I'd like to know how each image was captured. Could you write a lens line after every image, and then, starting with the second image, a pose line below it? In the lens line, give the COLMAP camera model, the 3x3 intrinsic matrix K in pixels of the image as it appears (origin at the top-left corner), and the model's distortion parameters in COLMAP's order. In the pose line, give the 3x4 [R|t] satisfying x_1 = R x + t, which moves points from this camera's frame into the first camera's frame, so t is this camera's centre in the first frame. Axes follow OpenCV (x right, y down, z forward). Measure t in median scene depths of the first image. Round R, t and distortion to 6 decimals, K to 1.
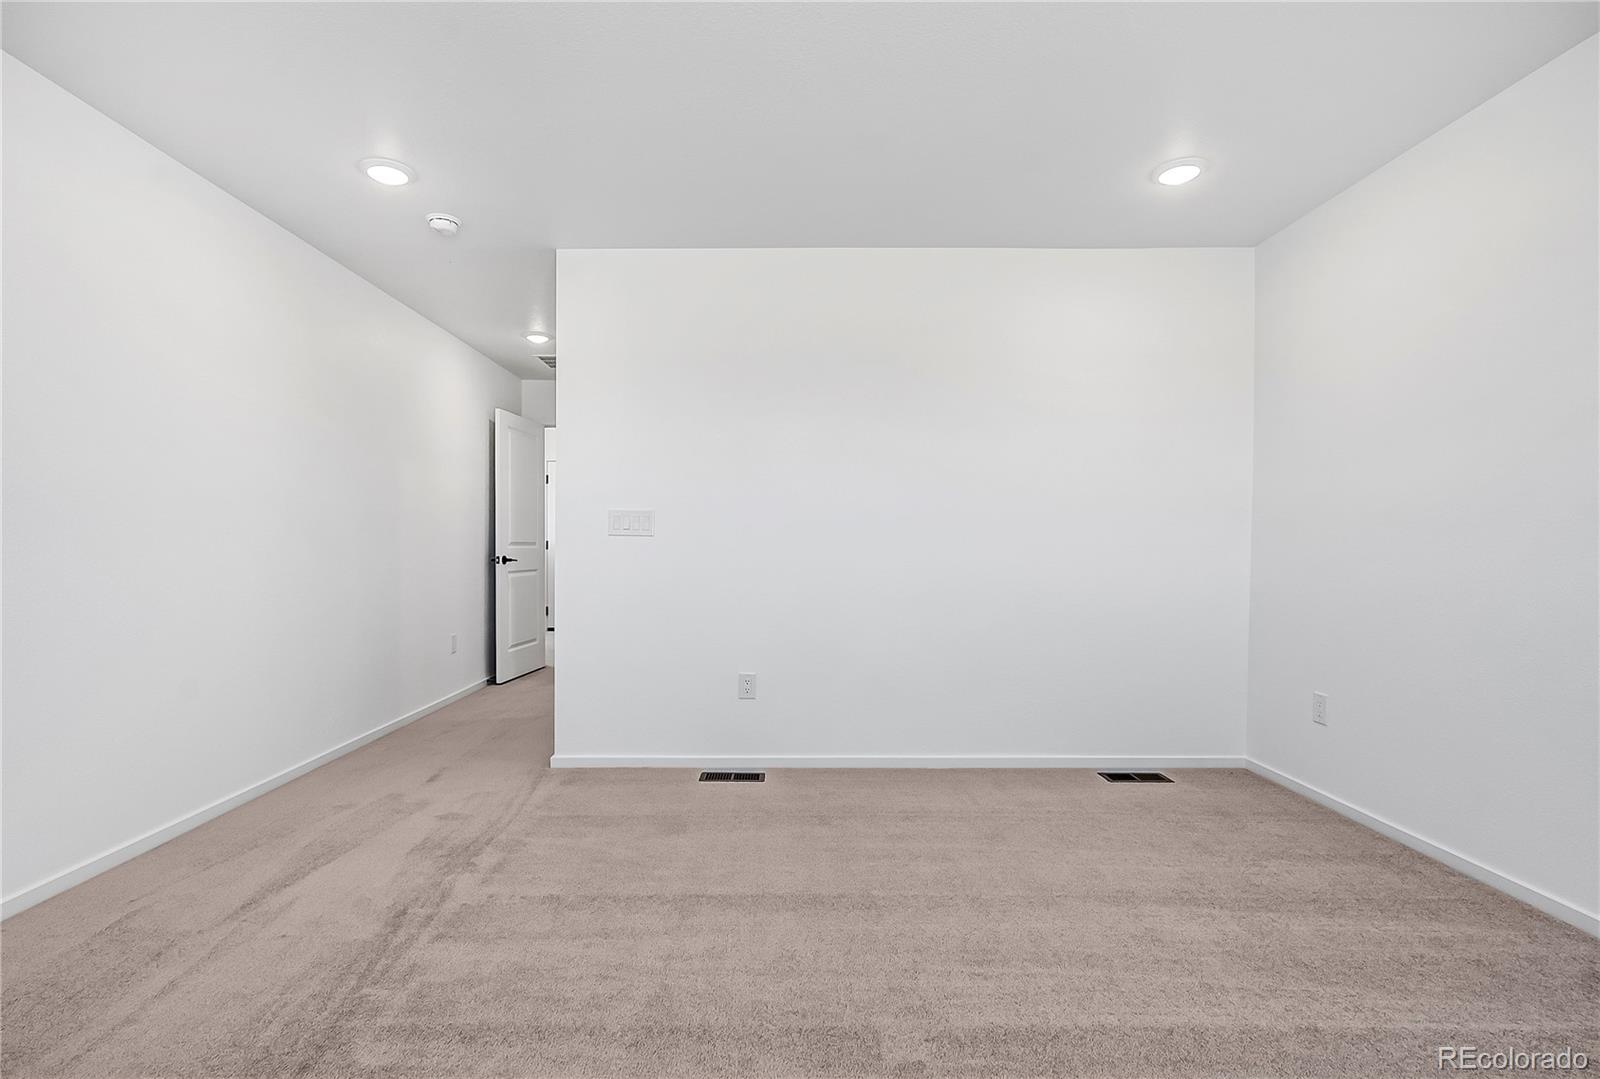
lens RADIAL K [[752.7, 0, 796.9], [0, 752.7, 565.5], [0, 0, 1]] dist [-0.004782, -0.000372]
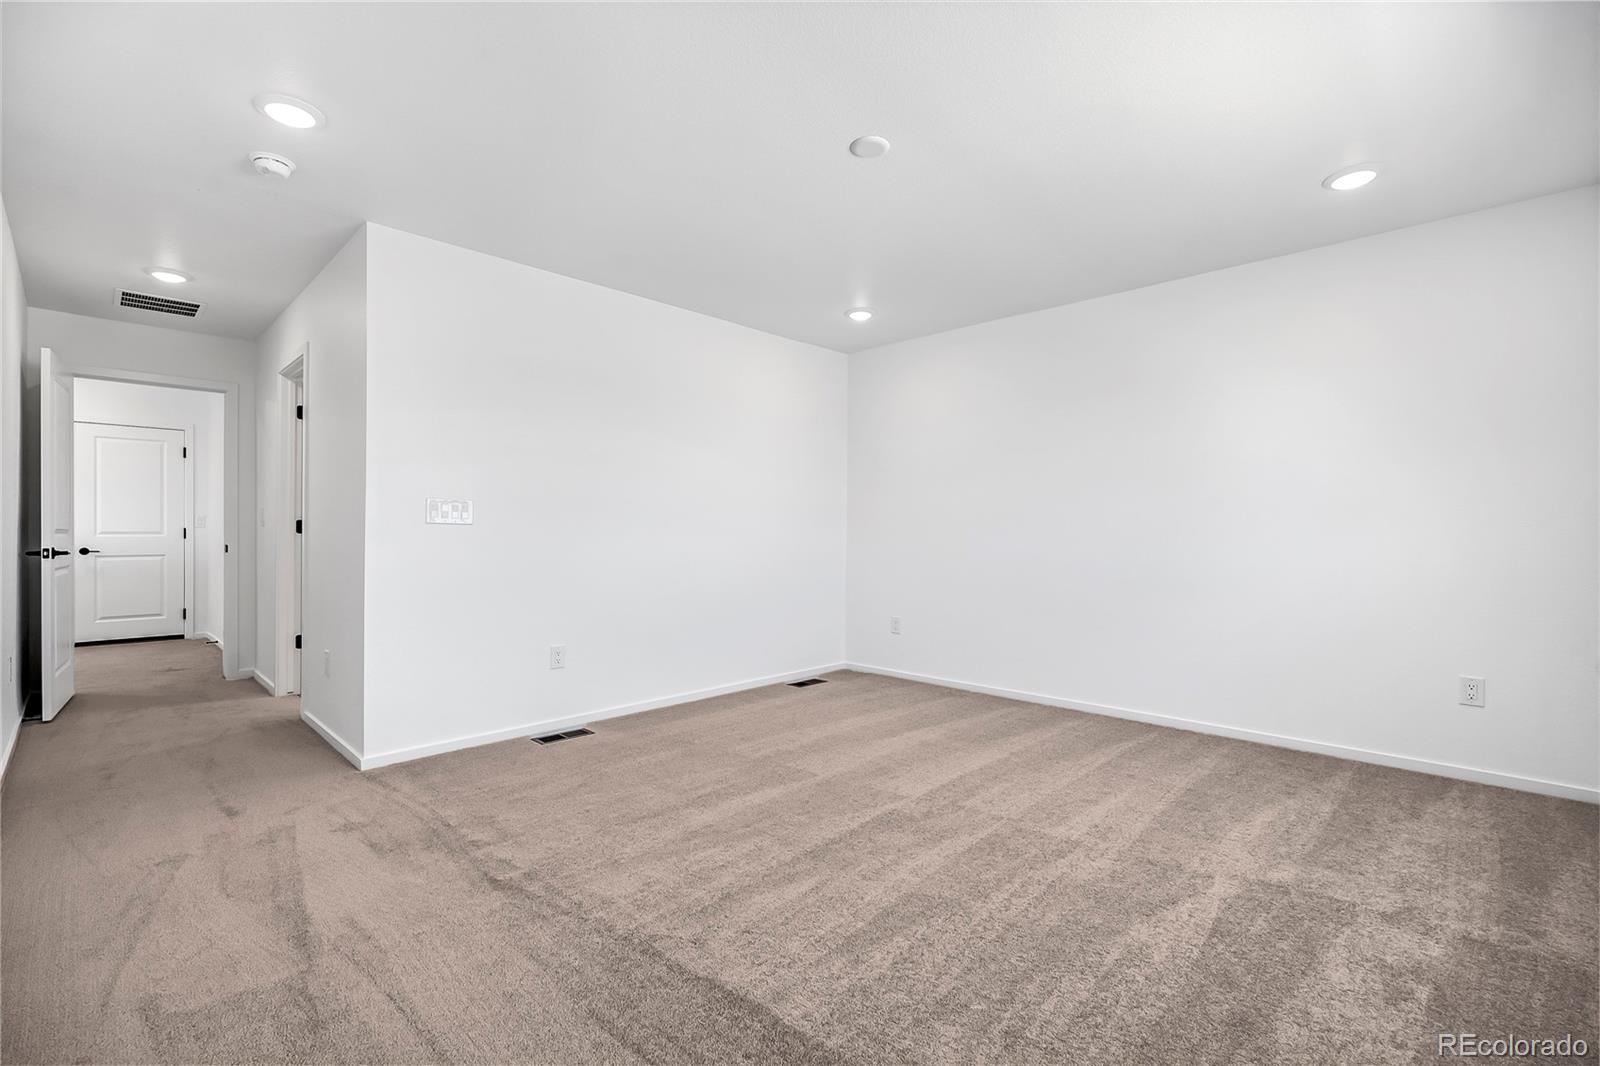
lens RADIAL K [[708.1, 0, 794.5], [0, 708.1, 539.6], [0, 0, 1]] dist [-0.002959, -0.000591]
pose [[0.701787, -0.008625, 0.712335, -0.578511], [0.019198, 0.999793, -0.006809, -0.002949], [-0.712128, 0.018454, 0.701807, -0.006593]]
